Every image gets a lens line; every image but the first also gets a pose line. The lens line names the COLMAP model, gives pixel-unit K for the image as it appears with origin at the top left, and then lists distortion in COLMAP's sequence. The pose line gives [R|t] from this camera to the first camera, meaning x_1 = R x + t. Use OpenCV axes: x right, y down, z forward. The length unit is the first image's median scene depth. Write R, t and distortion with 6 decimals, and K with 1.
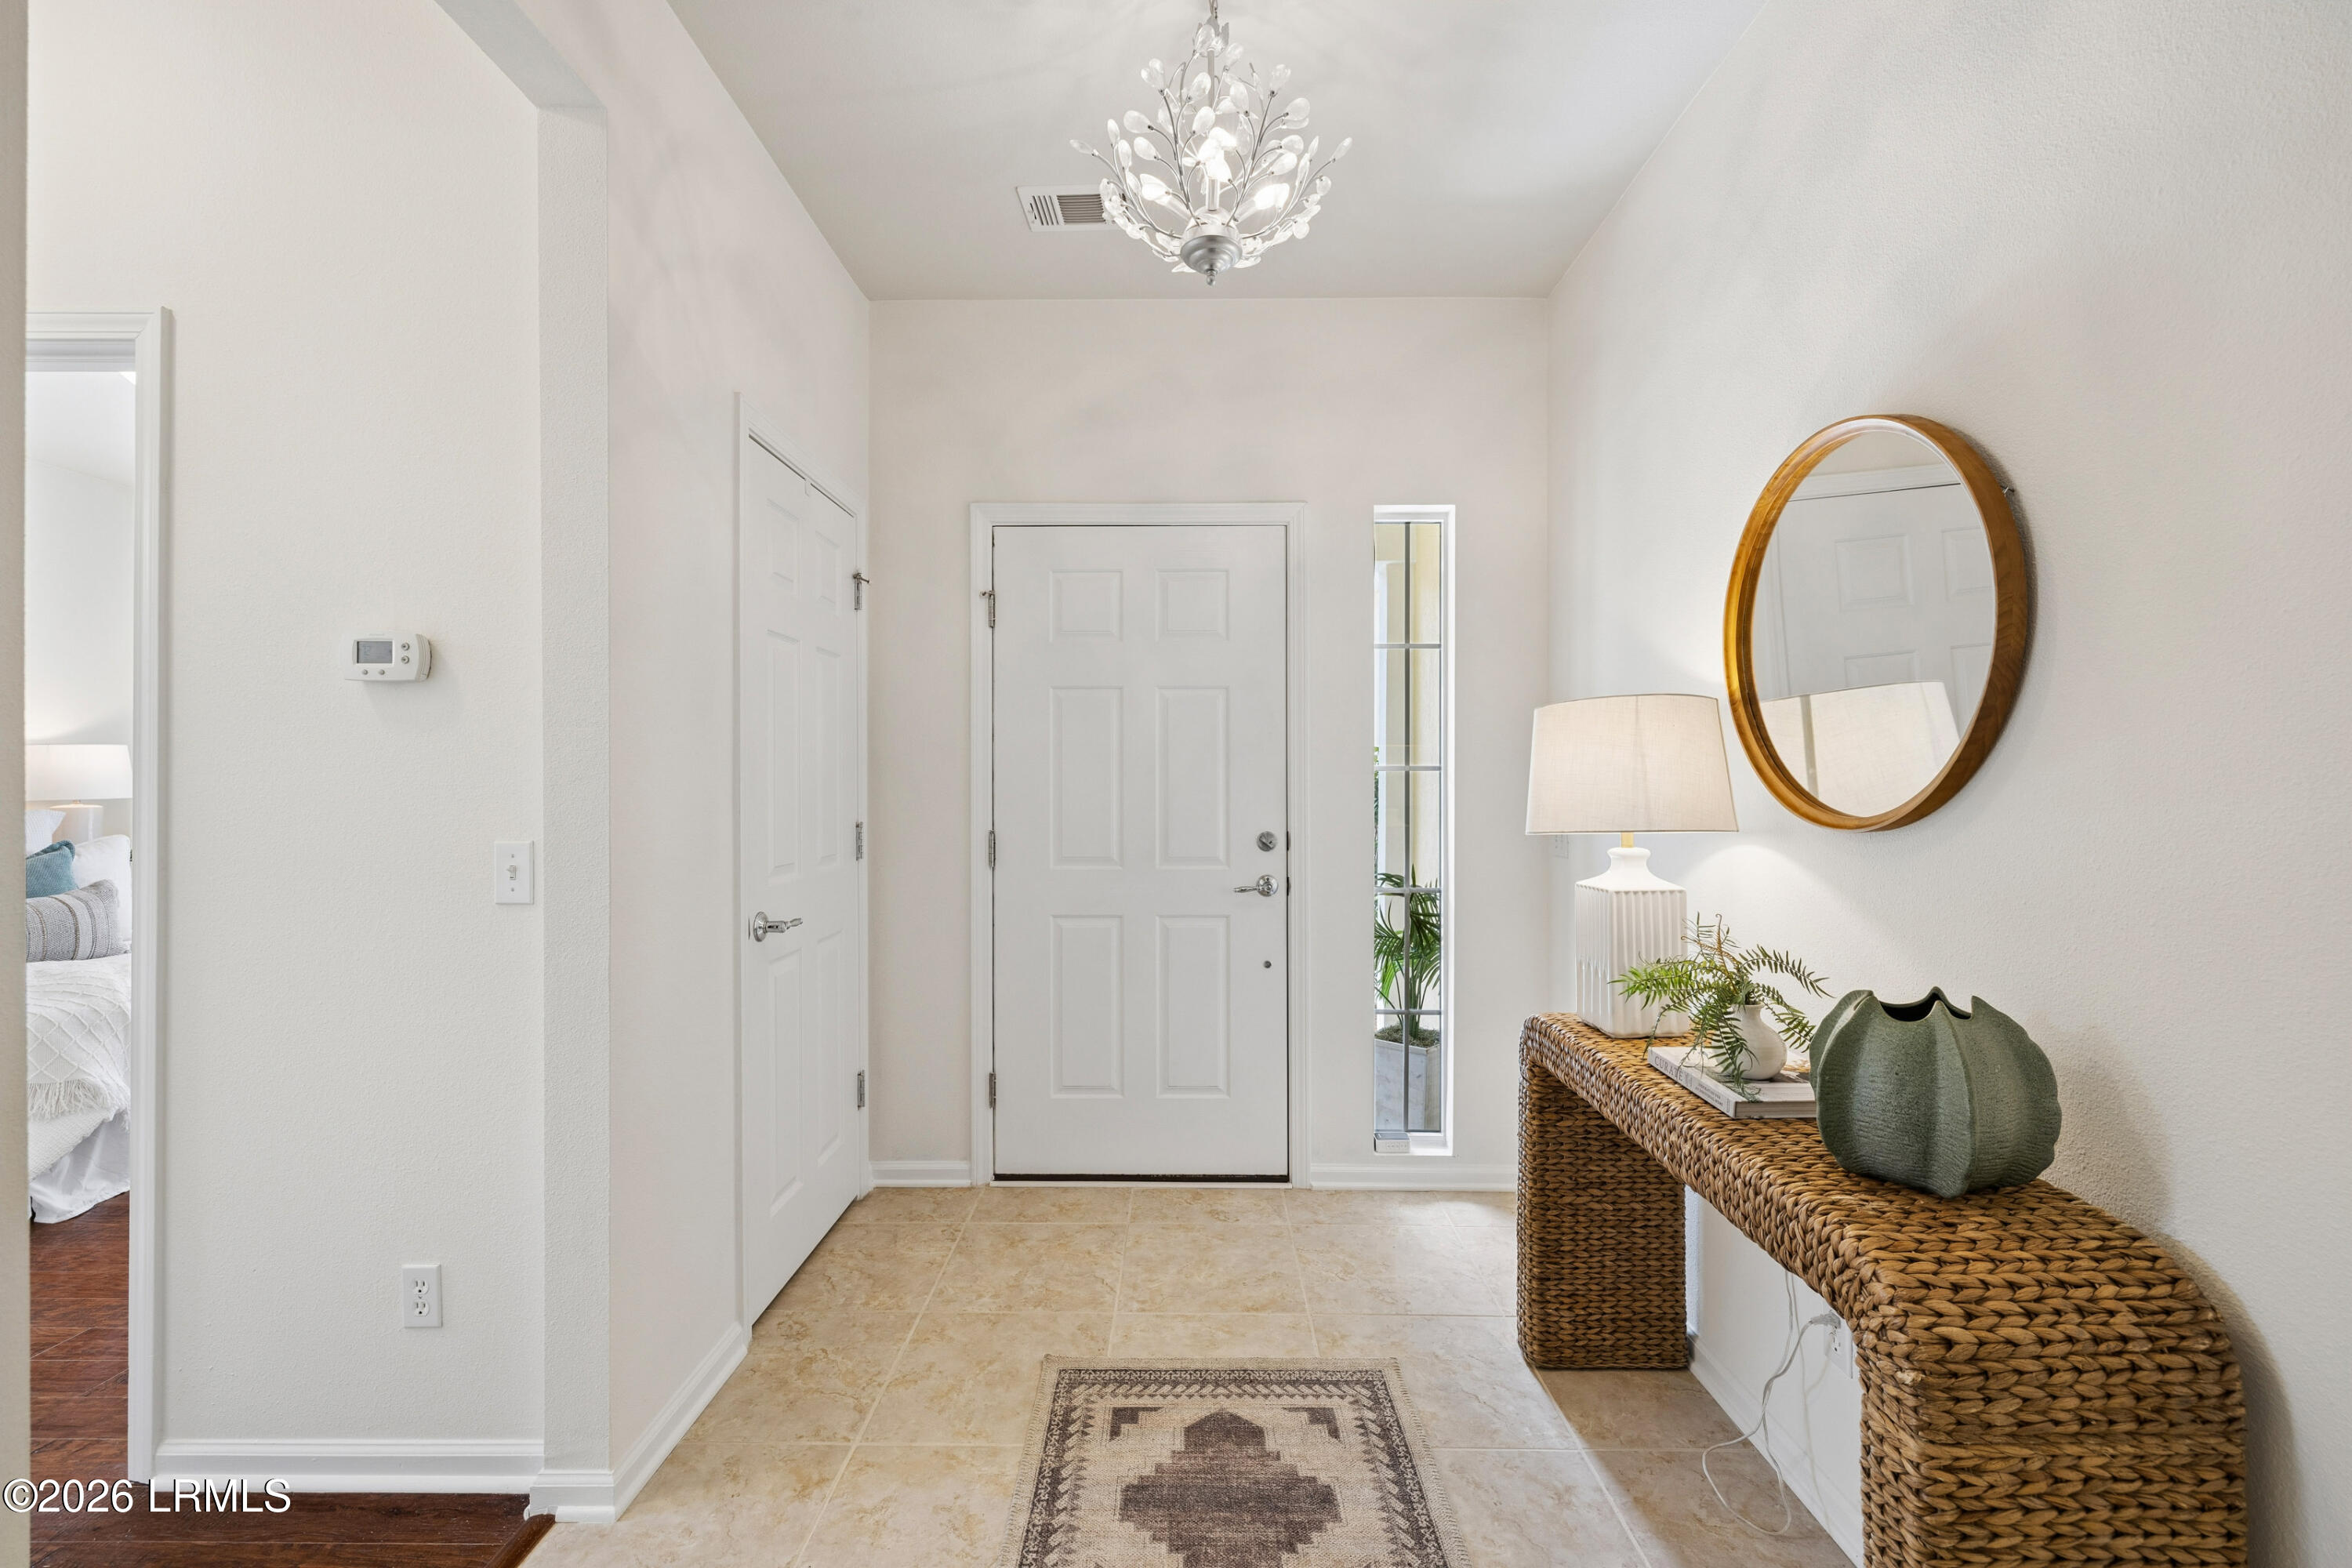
lens RADIAL K [[987.7, 0, 1176.0], [0, 987.7, 779.4], [0, 0, 1]] dist [0.002344, 0.000537]
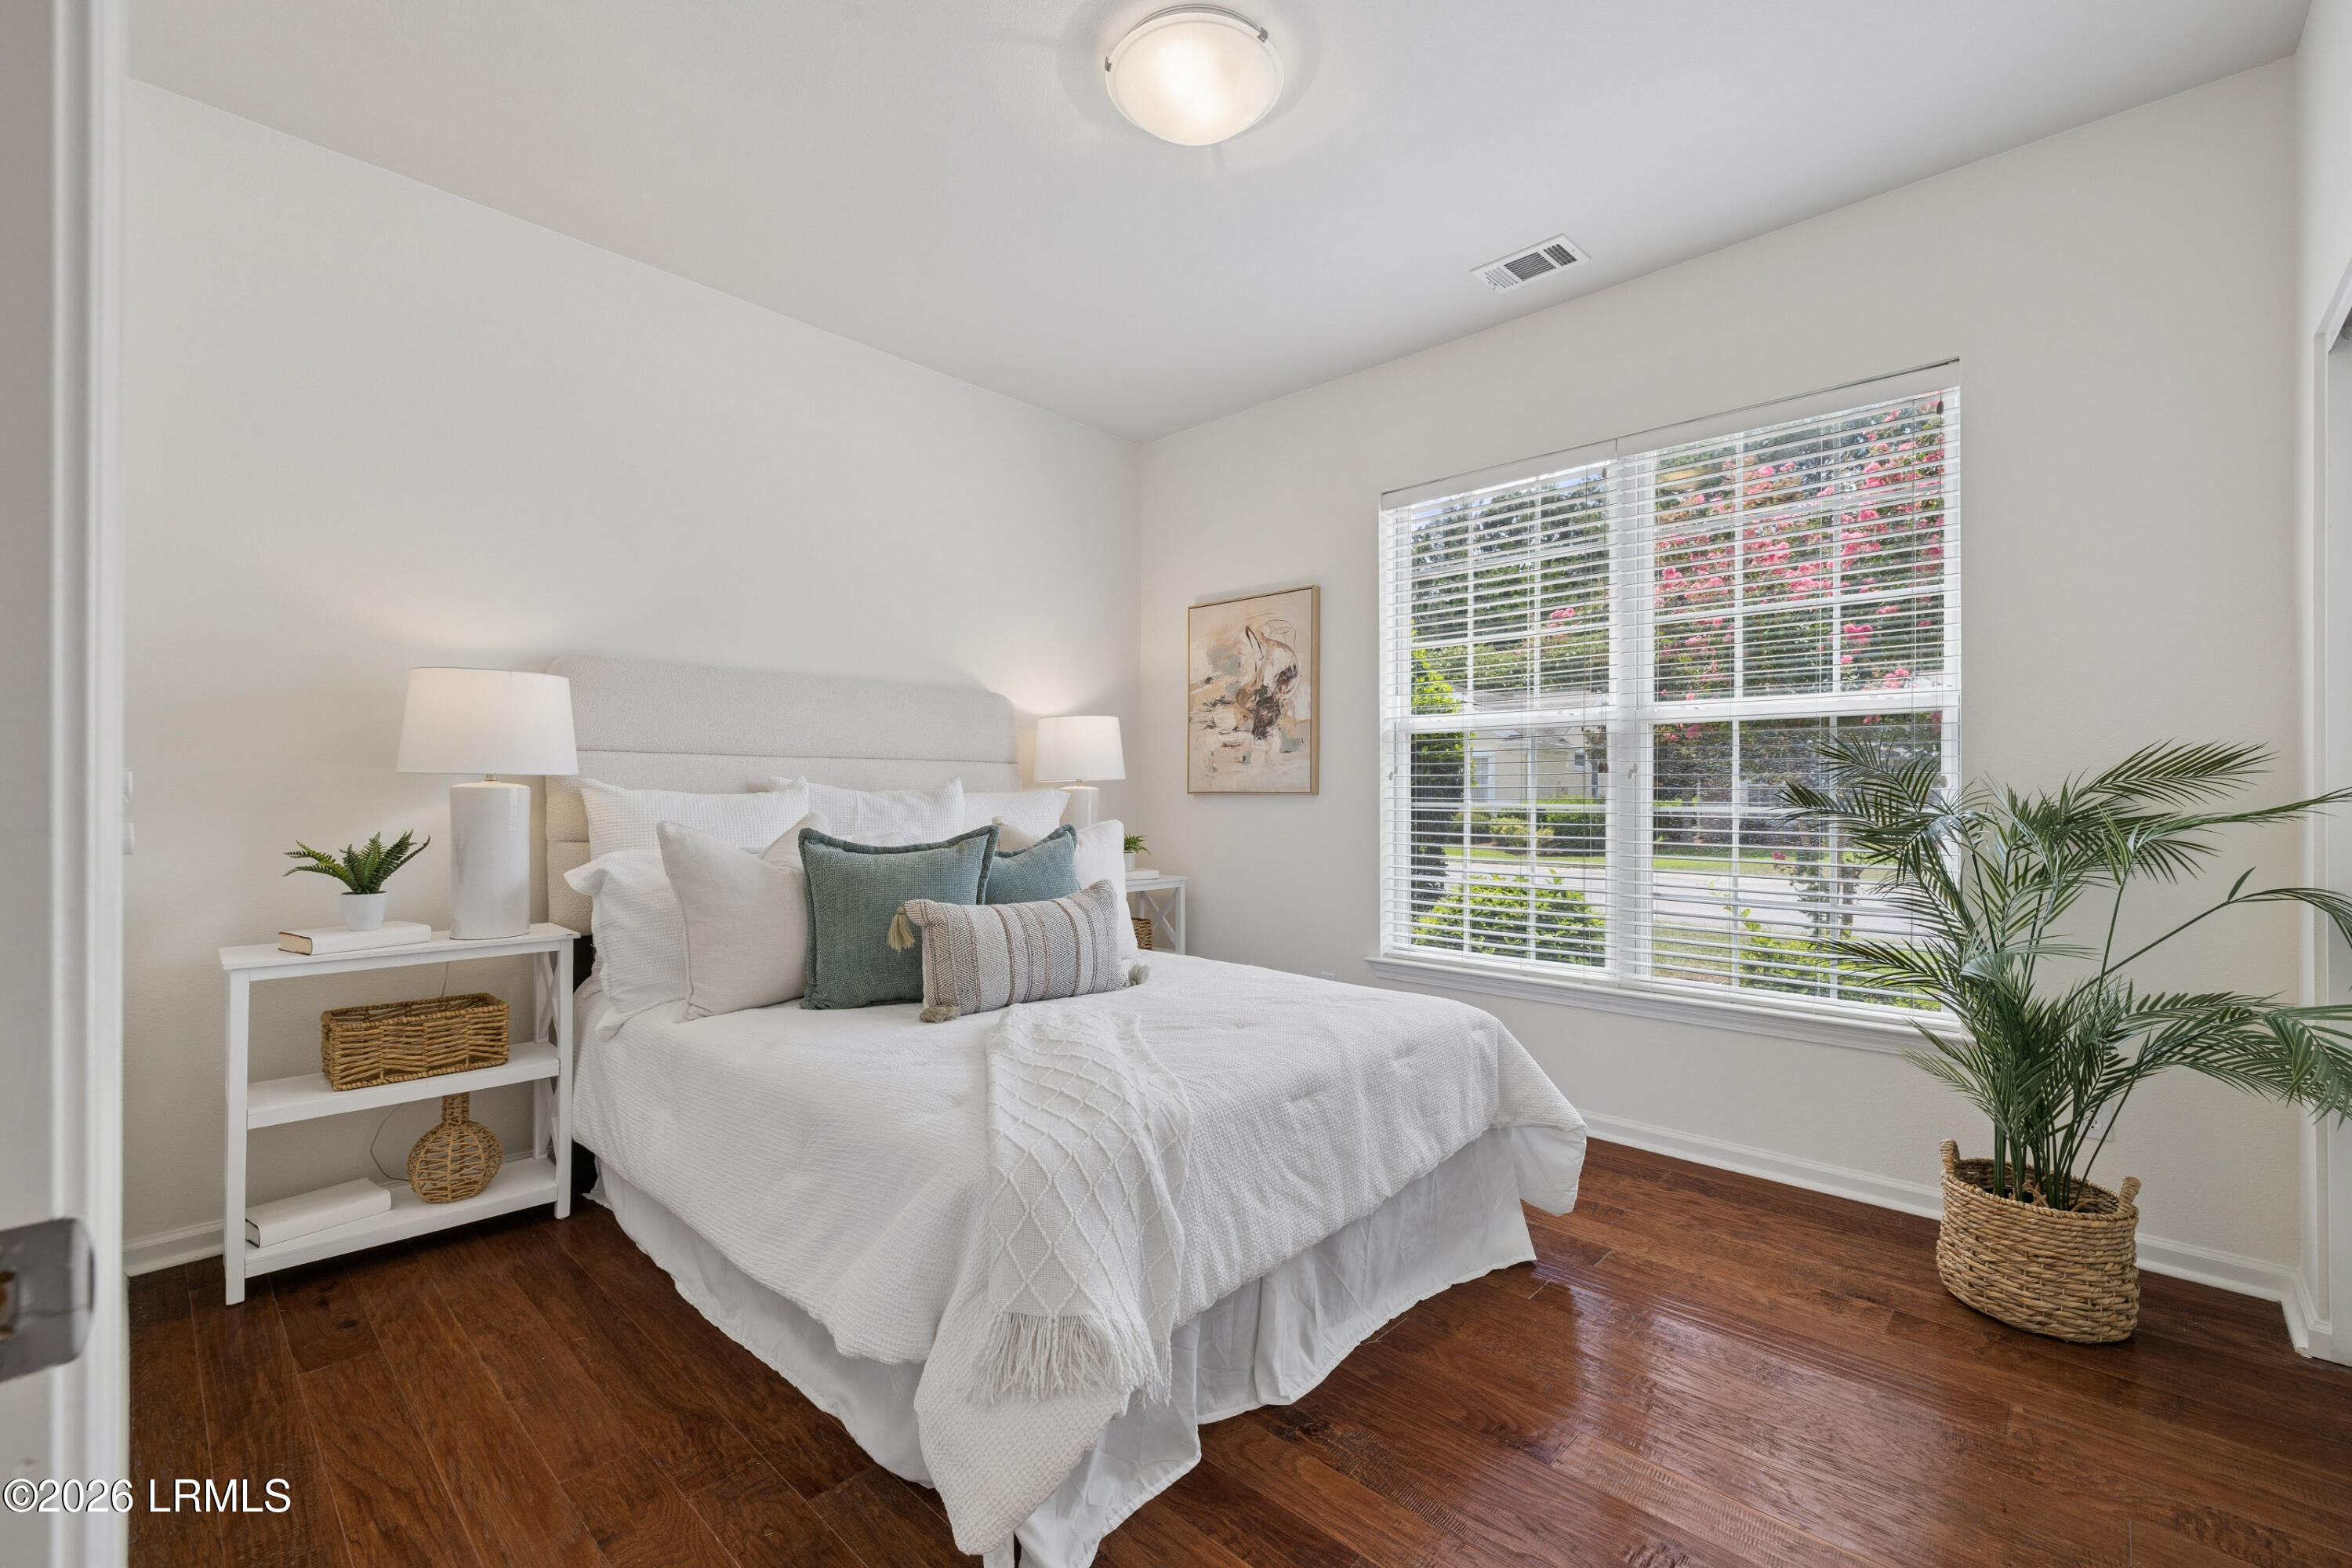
lens RADIAL K [[987.7, 0, 1176.0], [0, 987.7, 779.4], [0, 0, 1]] dist [0.002344, 0.000537]
pose [[0.738554, -0.011345, -0.674099, -0.587392], [-0.001902, 0.999819, -0.018911, 0.044915], [0.674192, 0.015249, 0.738399, 0.531045]]
